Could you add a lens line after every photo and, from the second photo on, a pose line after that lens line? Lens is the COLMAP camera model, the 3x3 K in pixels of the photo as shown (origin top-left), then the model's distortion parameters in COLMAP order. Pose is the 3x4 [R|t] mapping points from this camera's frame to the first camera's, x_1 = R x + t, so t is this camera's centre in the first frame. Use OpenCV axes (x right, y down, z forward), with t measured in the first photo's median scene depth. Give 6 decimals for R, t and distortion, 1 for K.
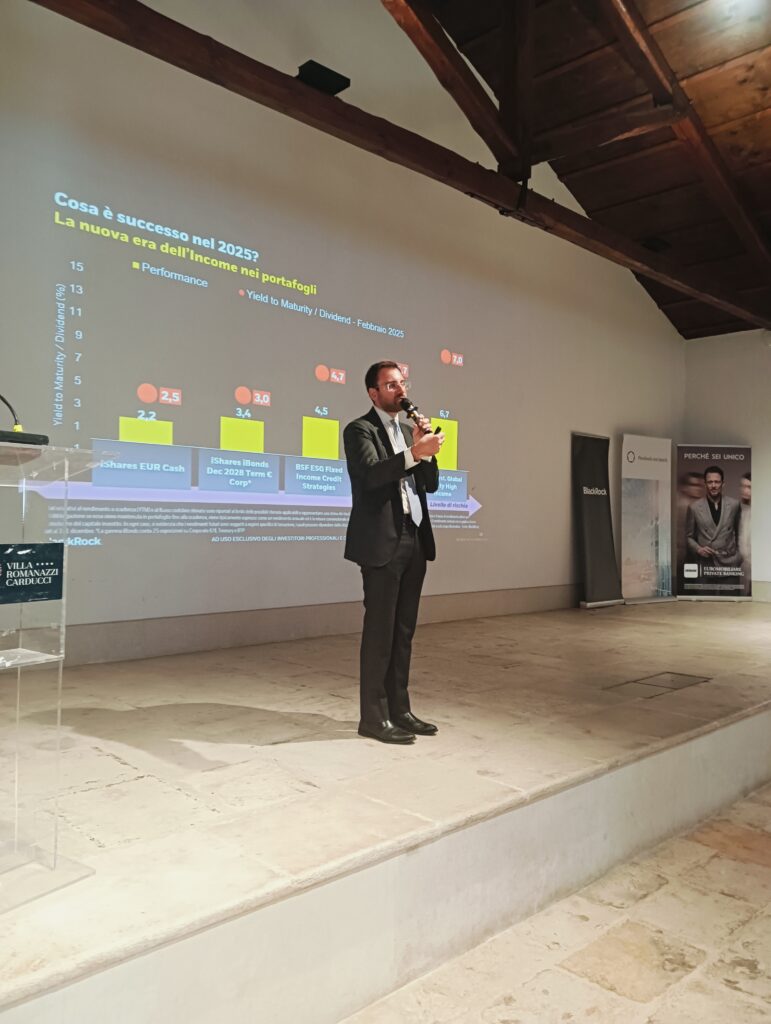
lens RADIAL K [[802.5, 0, 380.1], [0, 802.5, 516.9], [0, 0, 1]] dist [0.048930, -0.079869]
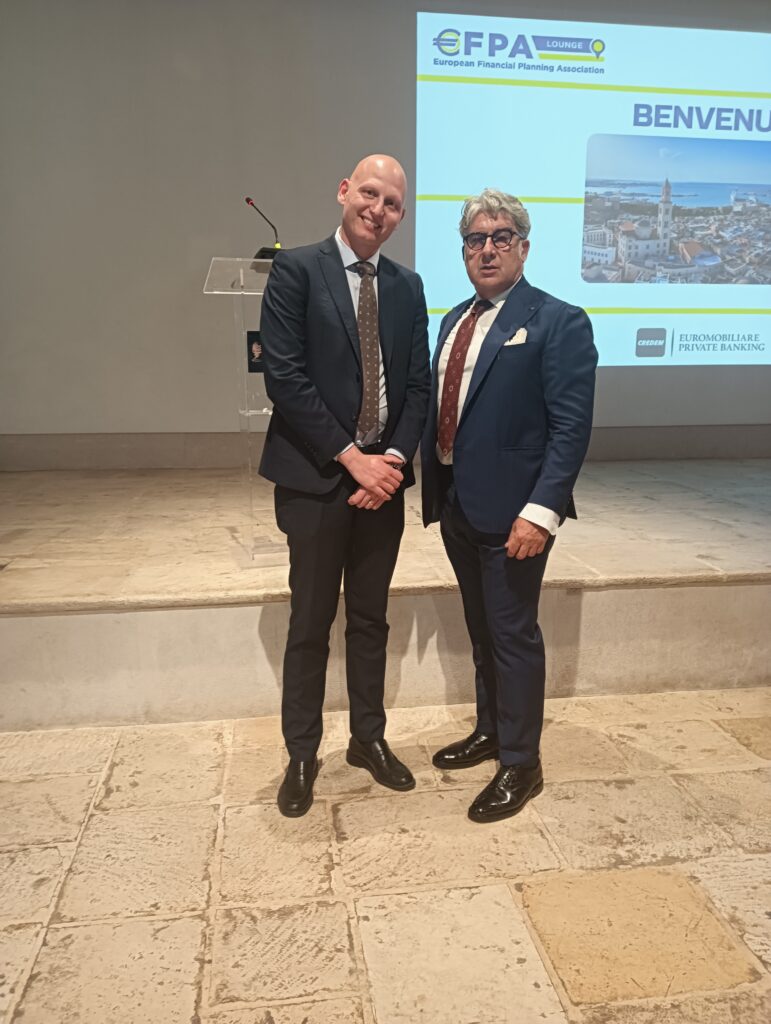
lens RADIAL K [[802.5, 0, 382.4], [0, 802.5, 513.1], [0, 0, 1]] dist [0.048930, -0.079869]
pose [[0.809004, 0.091574, -0.580626, 0.427291], [0.017208, 0.983677, 0.179118, 0.073885], [0.587551, -0.154899, 0.794223, -0.070807]]
